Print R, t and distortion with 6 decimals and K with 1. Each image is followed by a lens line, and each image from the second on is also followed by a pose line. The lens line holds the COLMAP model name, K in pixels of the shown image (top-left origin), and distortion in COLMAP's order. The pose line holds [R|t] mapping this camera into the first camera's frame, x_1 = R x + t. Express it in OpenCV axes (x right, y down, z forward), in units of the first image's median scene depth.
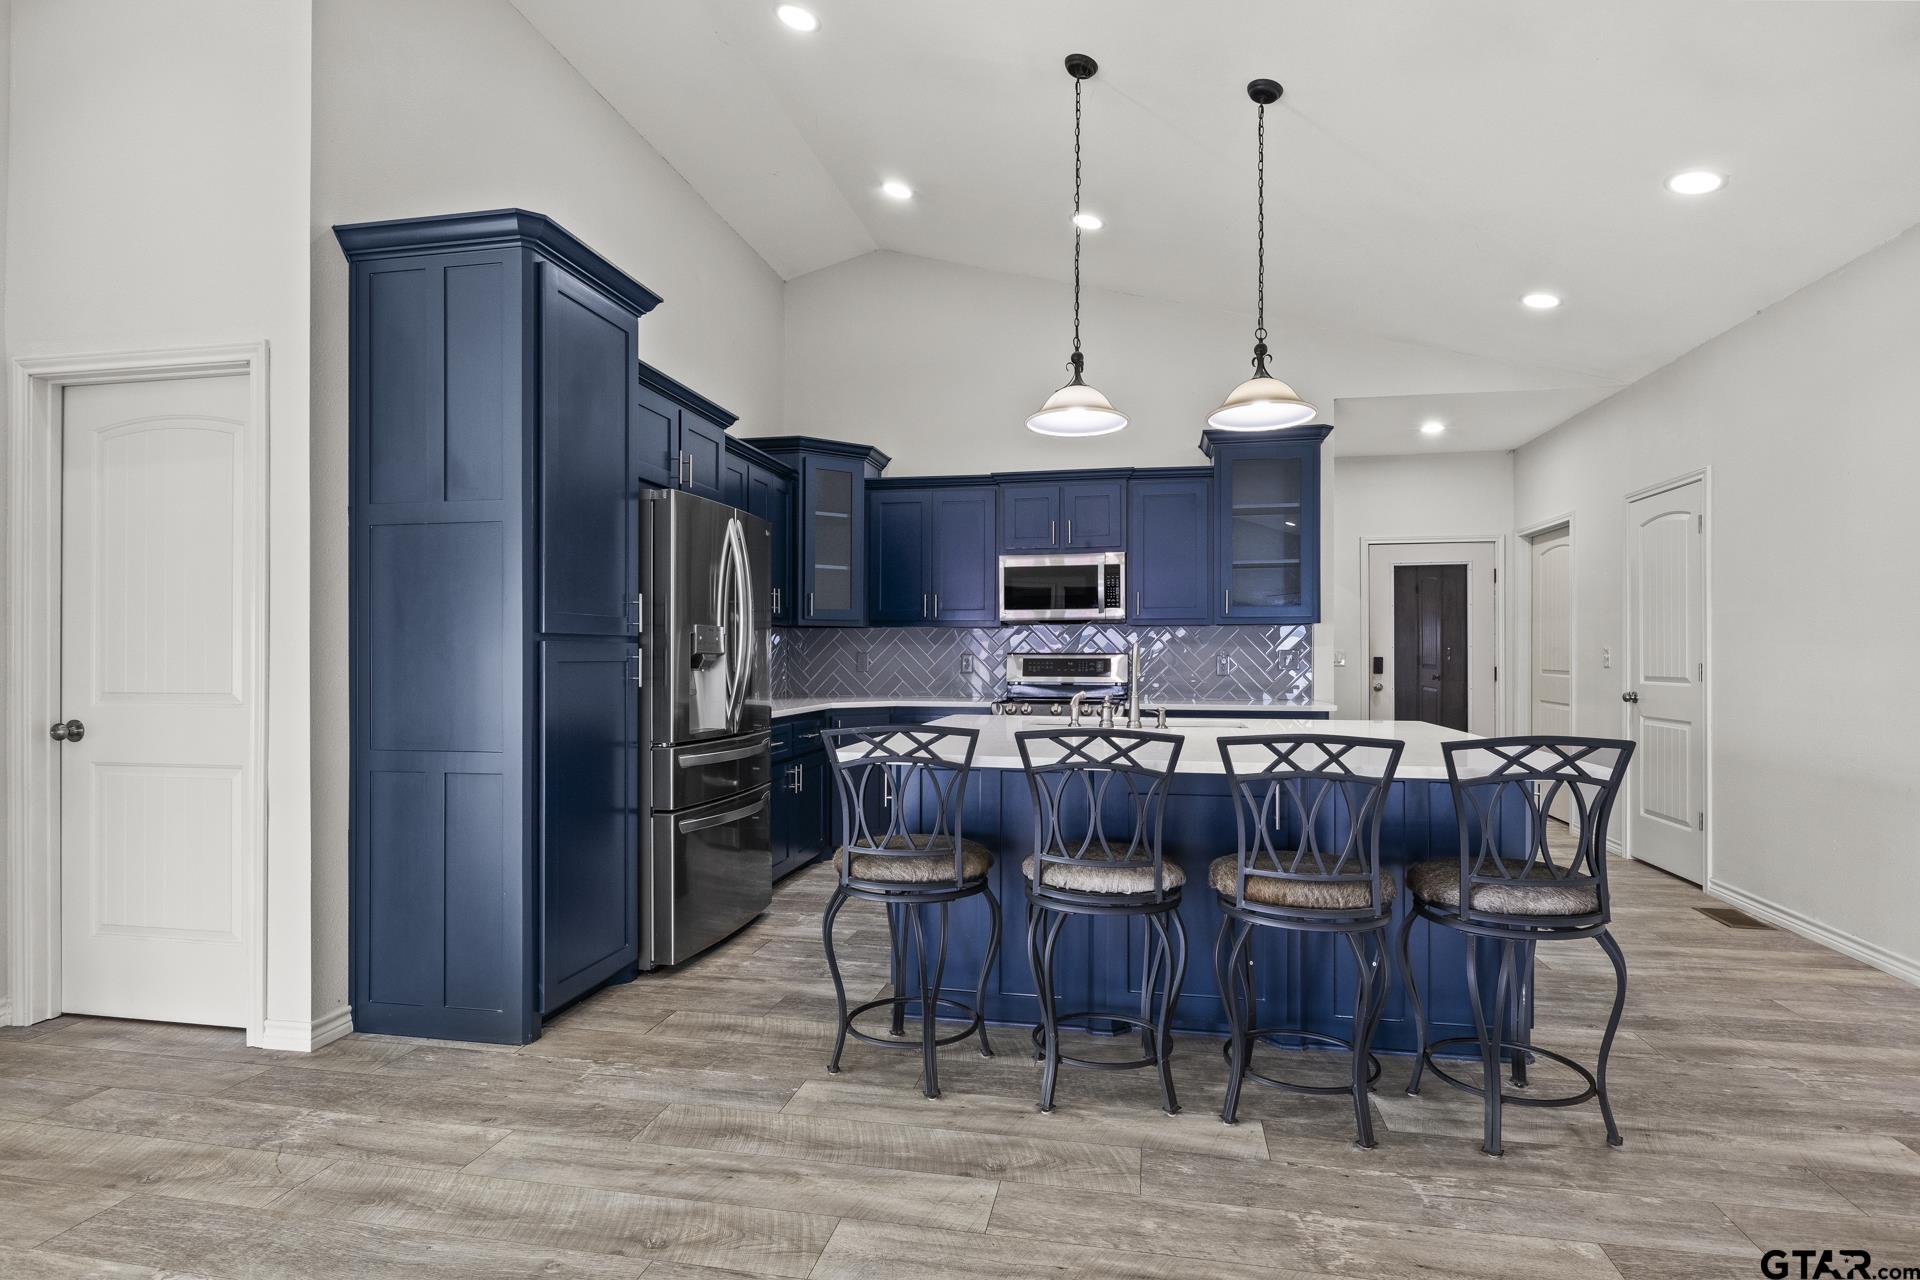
lens RADIAL K [[958.9, 0, 969.8], [0, 958.9, 649.0], [0, 0, 1]] dist [0.005579, -0.005243]
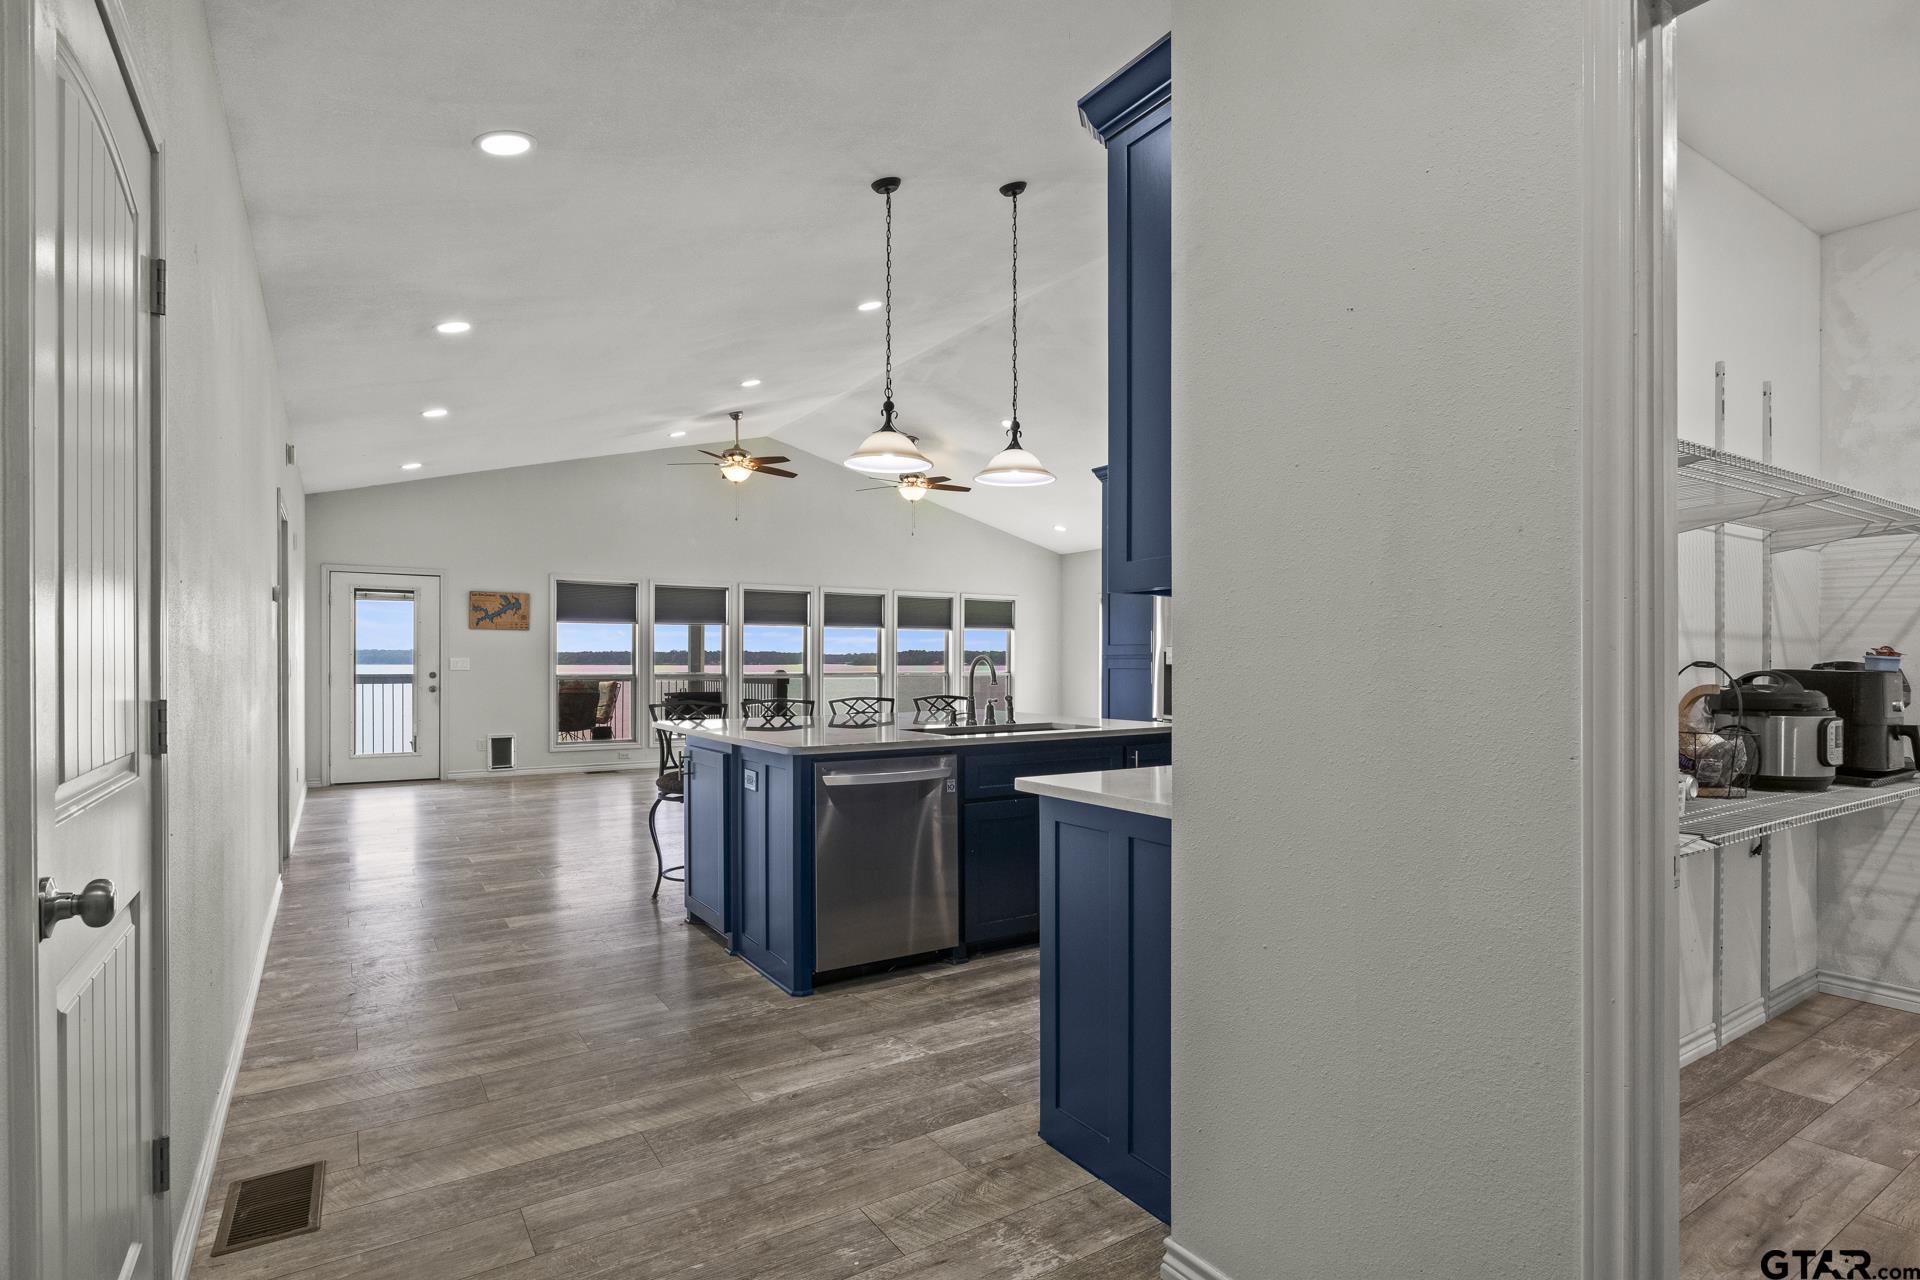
lens RADIAL K [[958.9, 0, 966.4], [0, 958.9, 664.4], [0, 0, 1]] dist [0.005579, -0.005243]
pose [[-0.720915, 0.003476, -0.693015, 1.261034], [0.005156, 0.999987, -0.000348, 0.005175], [0.693004, -0.003824, -0.720923, 2.304775]]
